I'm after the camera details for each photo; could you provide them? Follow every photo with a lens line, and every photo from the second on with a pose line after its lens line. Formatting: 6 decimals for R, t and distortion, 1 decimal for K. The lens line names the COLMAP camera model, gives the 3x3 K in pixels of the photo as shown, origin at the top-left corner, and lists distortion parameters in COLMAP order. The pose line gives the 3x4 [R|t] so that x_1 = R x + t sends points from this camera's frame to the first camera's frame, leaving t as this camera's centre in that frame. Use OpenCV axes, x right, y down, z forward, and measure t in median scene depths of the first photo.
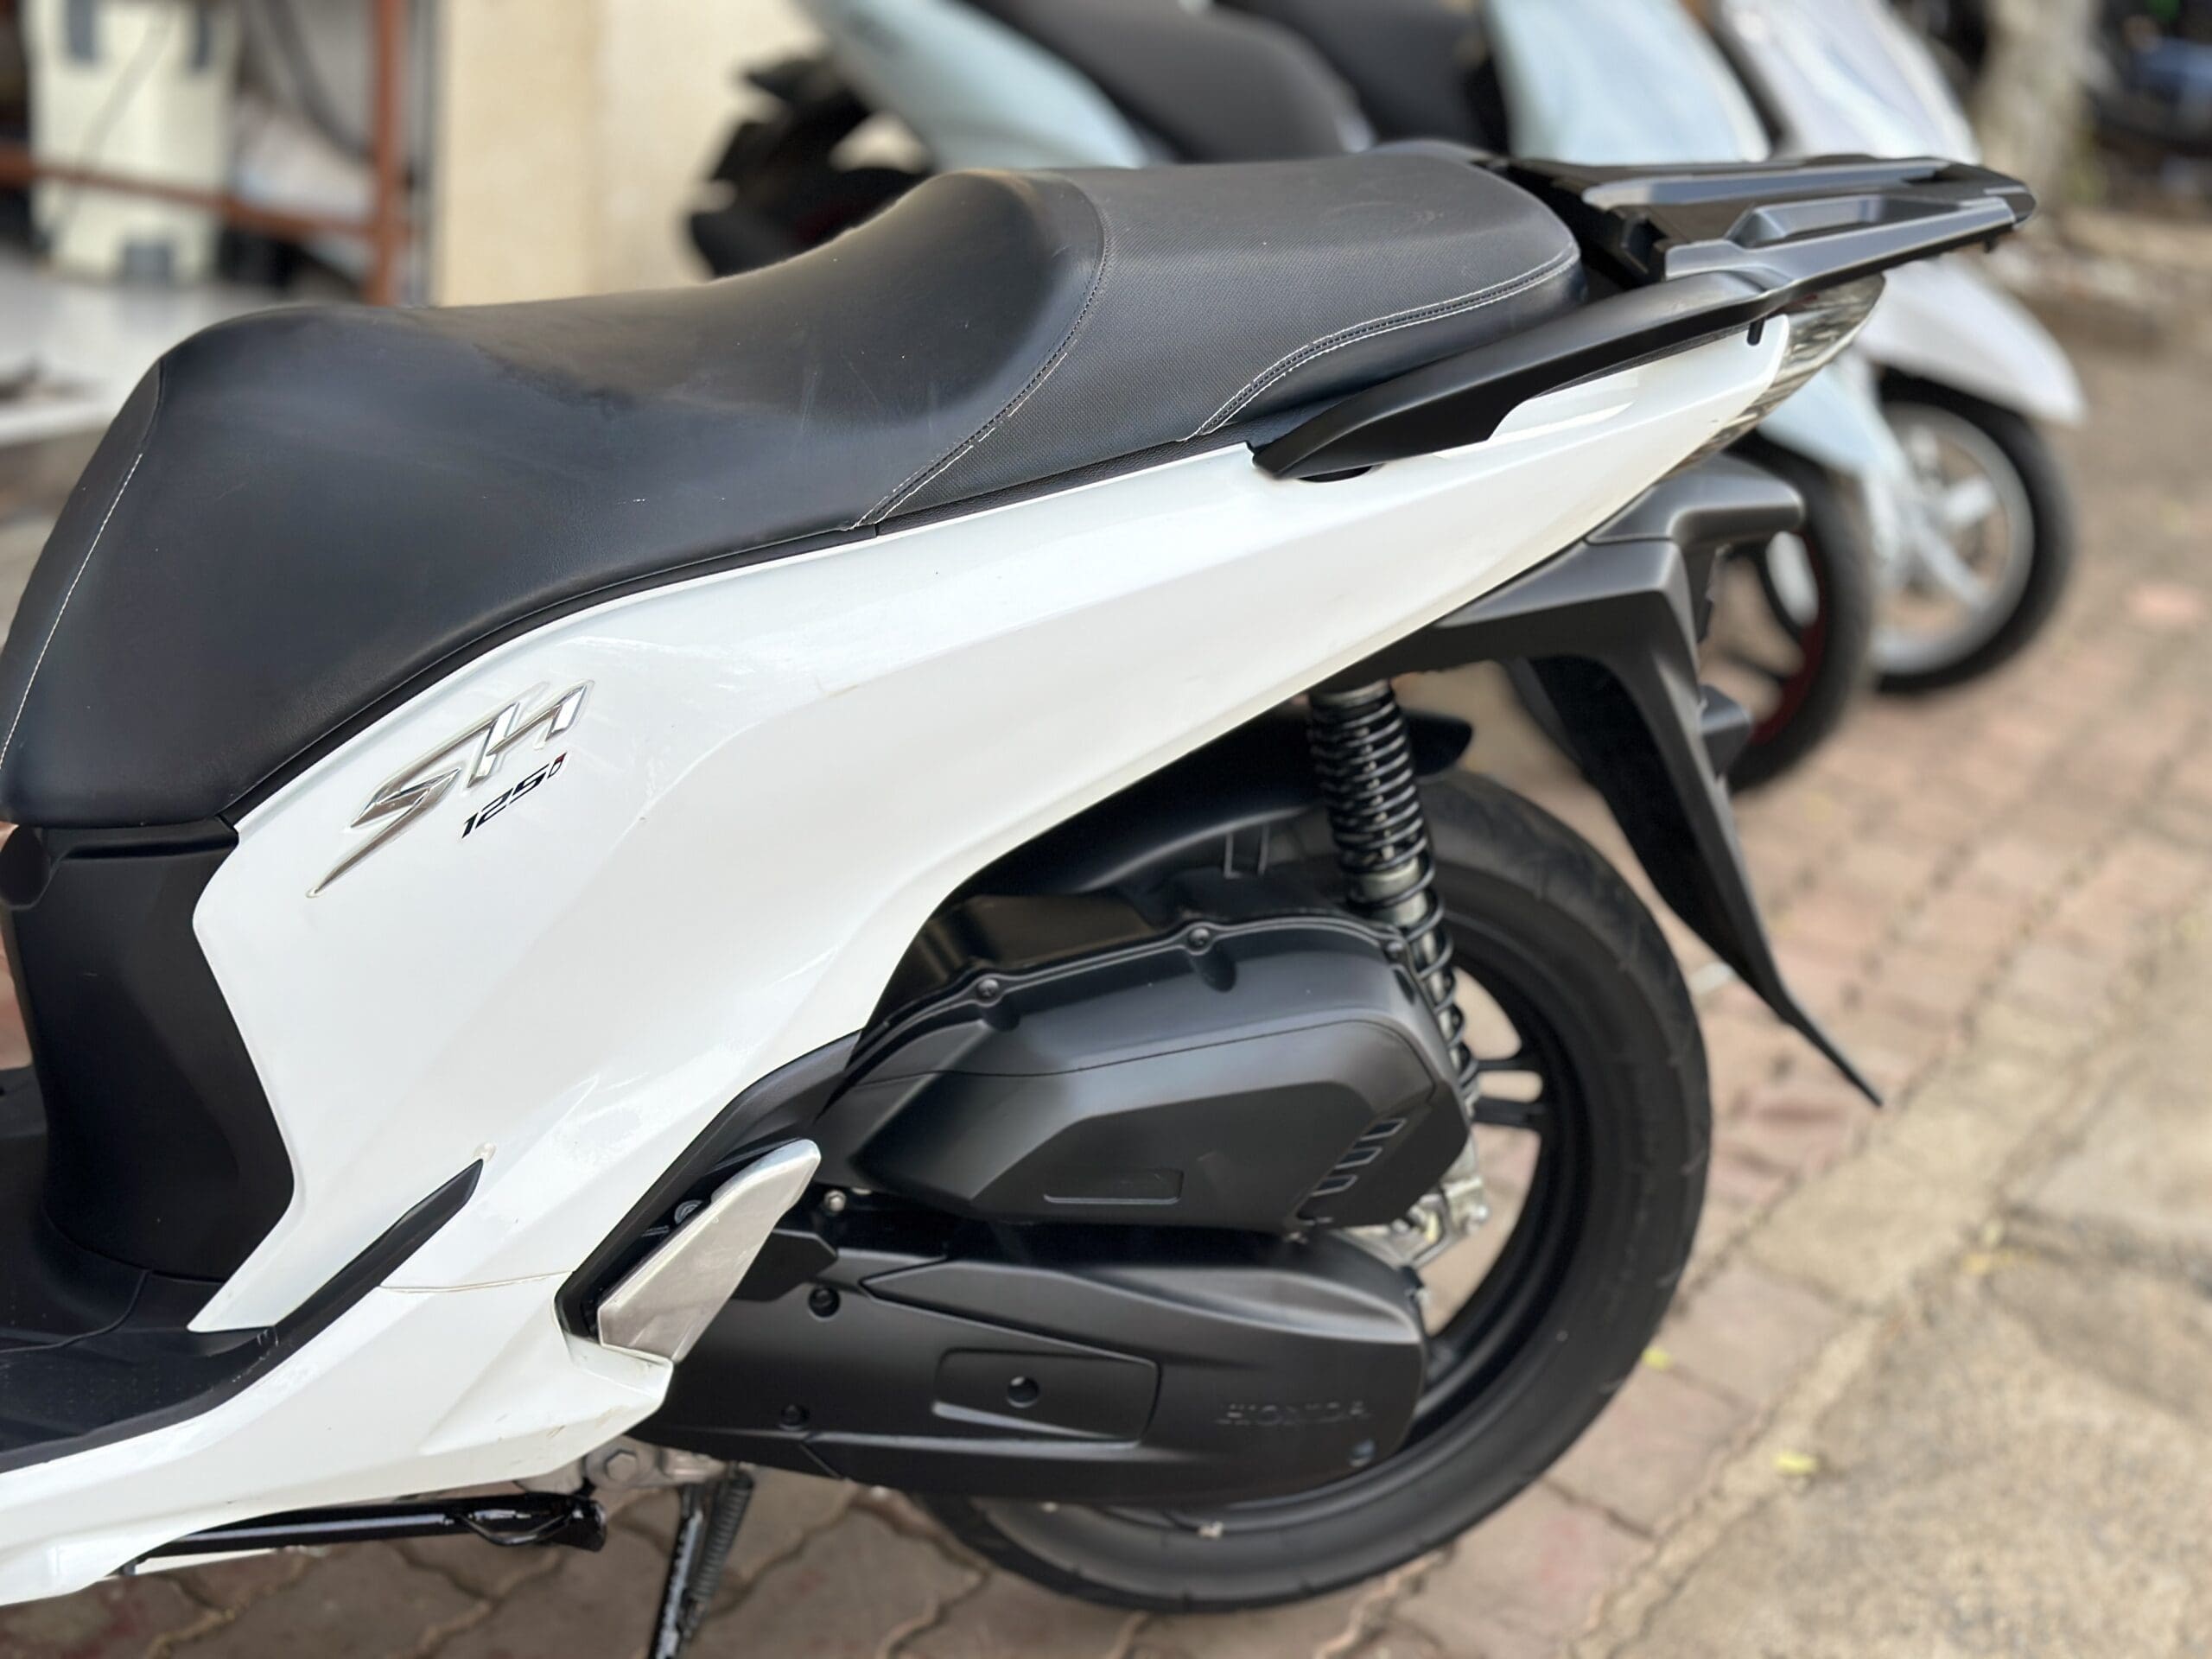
lens RADIAL K [[3077.8, 0, 1111.9], [0, 3077.8, 831.8], [0, 0, 1]] dist [0.118237, 0.000000]
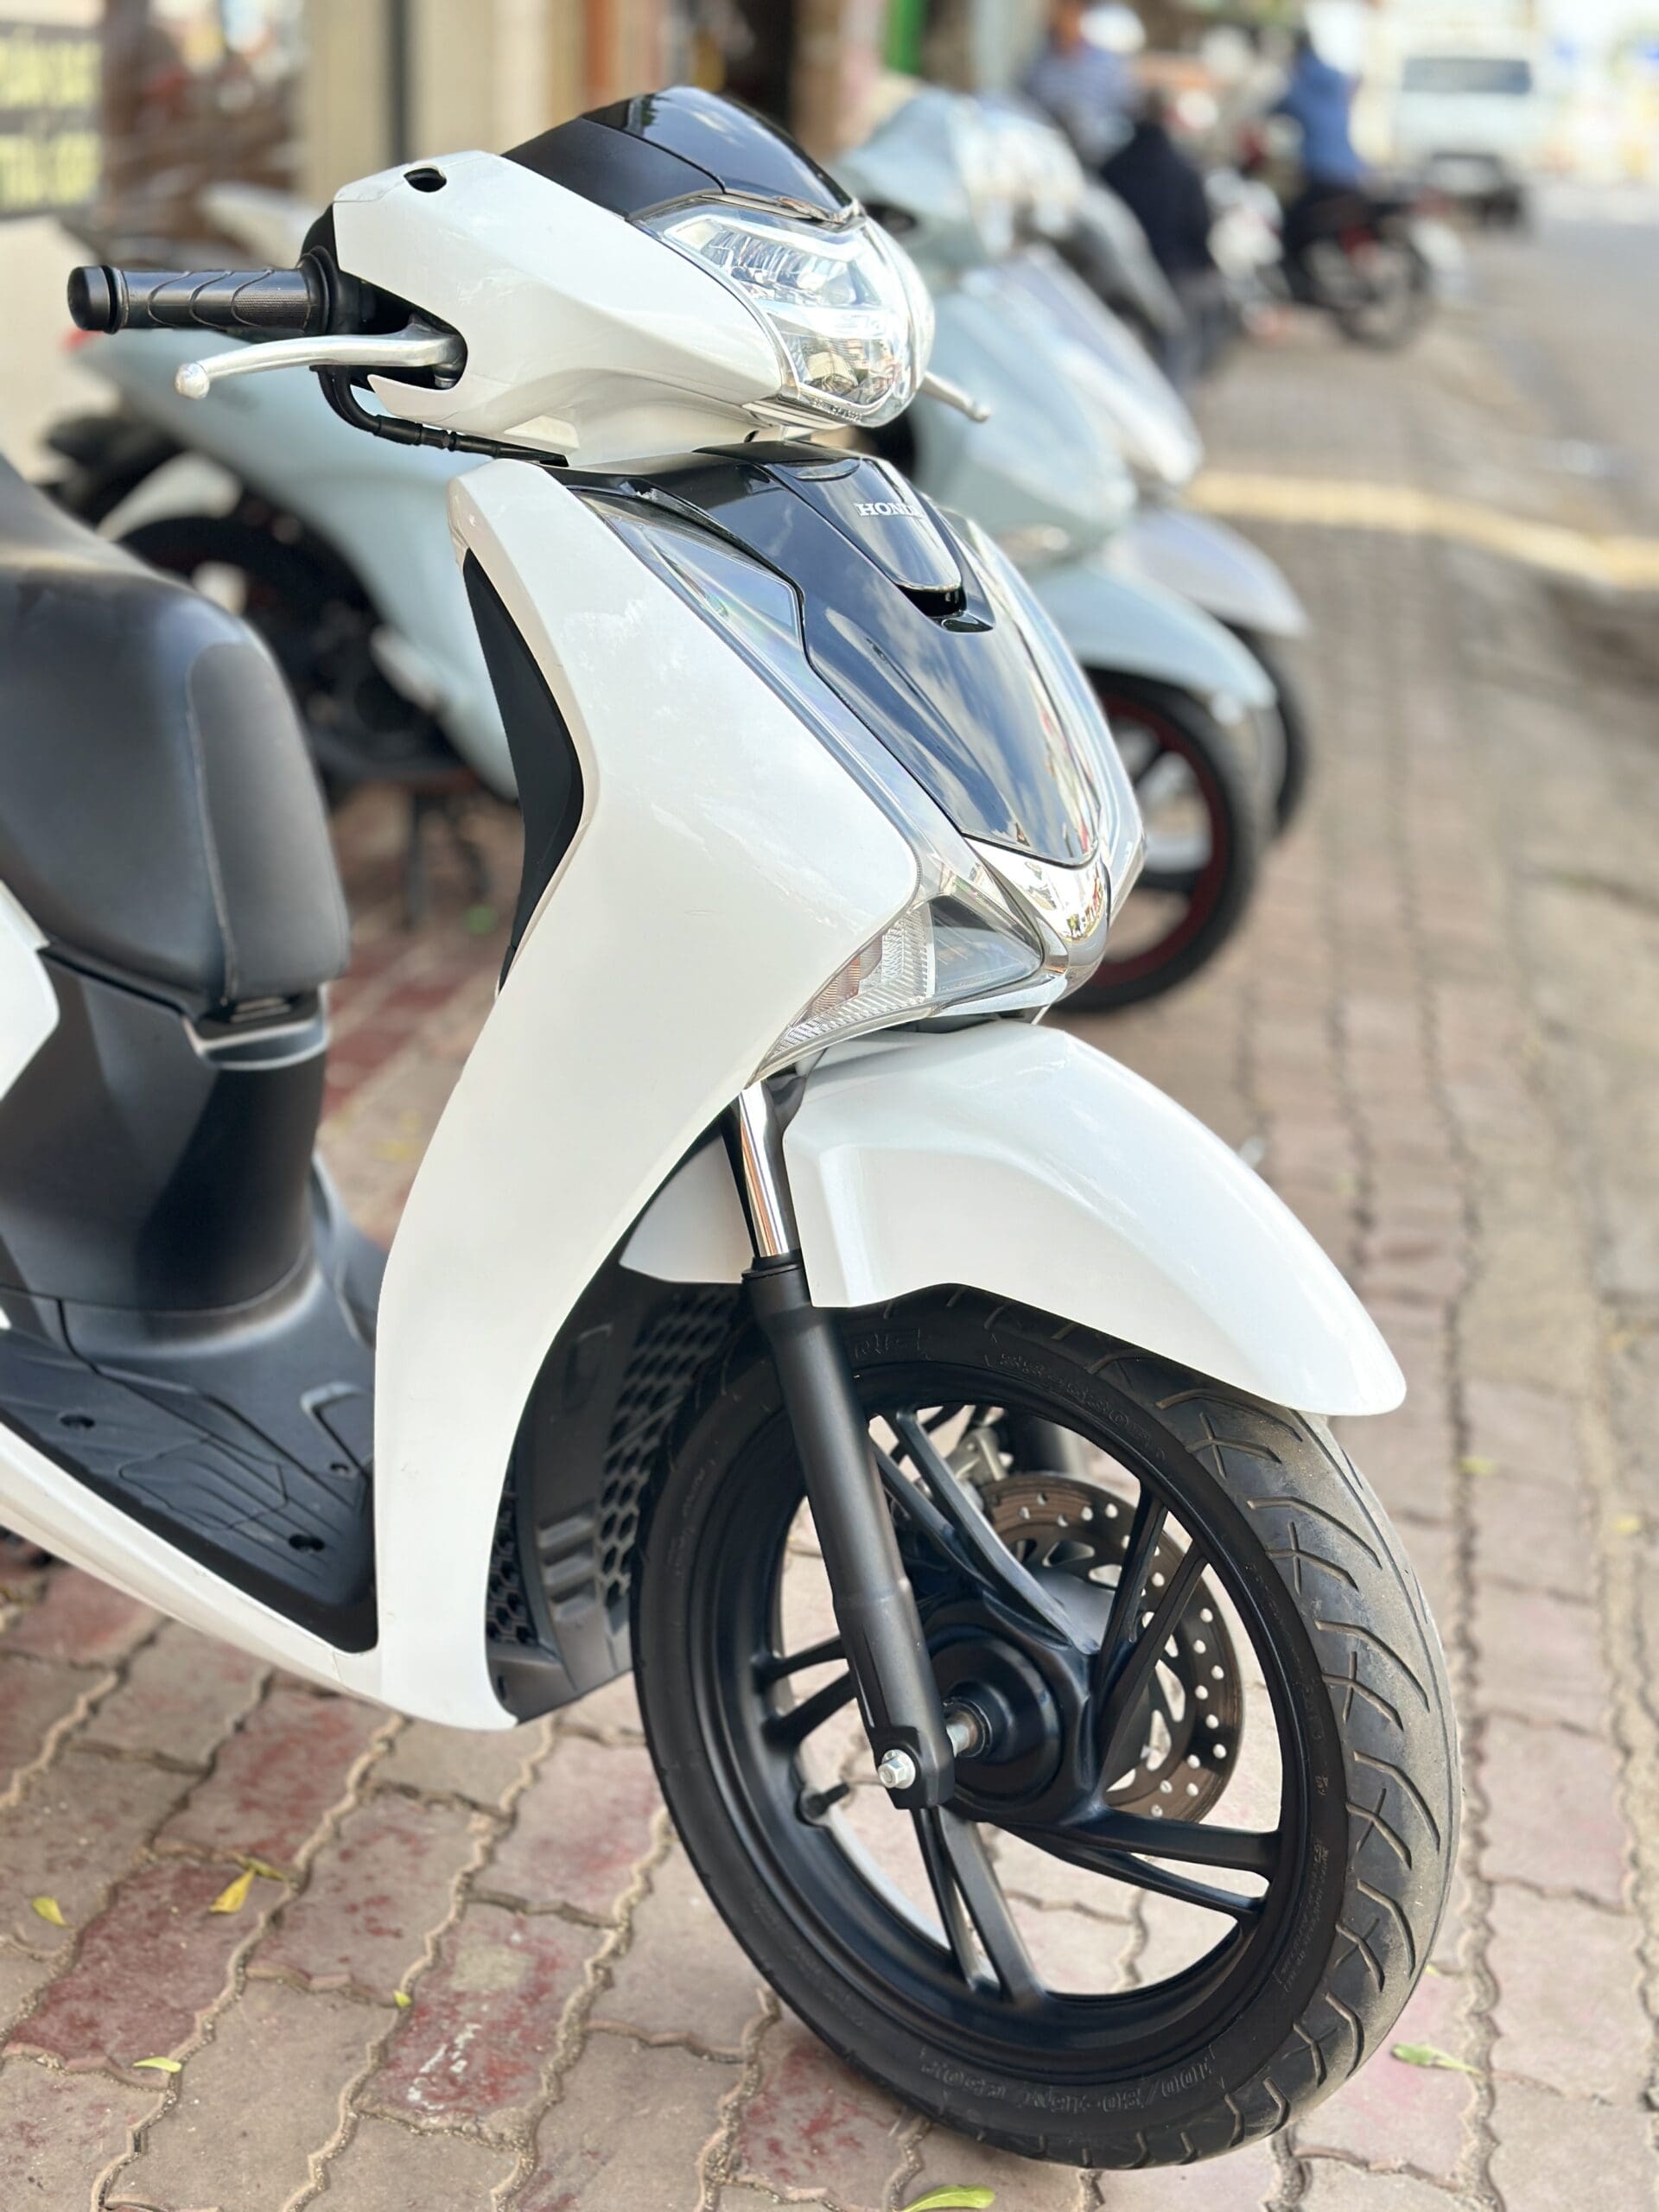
lens RADIAL K [[3077.8, 0, 826.5], [0, 3077.8, 1099.5], [0, 0, 1]] dist [0.118237, 0.000000]
pose [[0.936301, -0.165359, 0.309832, -0.598398], [0.162860, 0.986060, 0.034108, -0.072976], [-0.311153, 0.018524, 0.950179, -0.073203]]
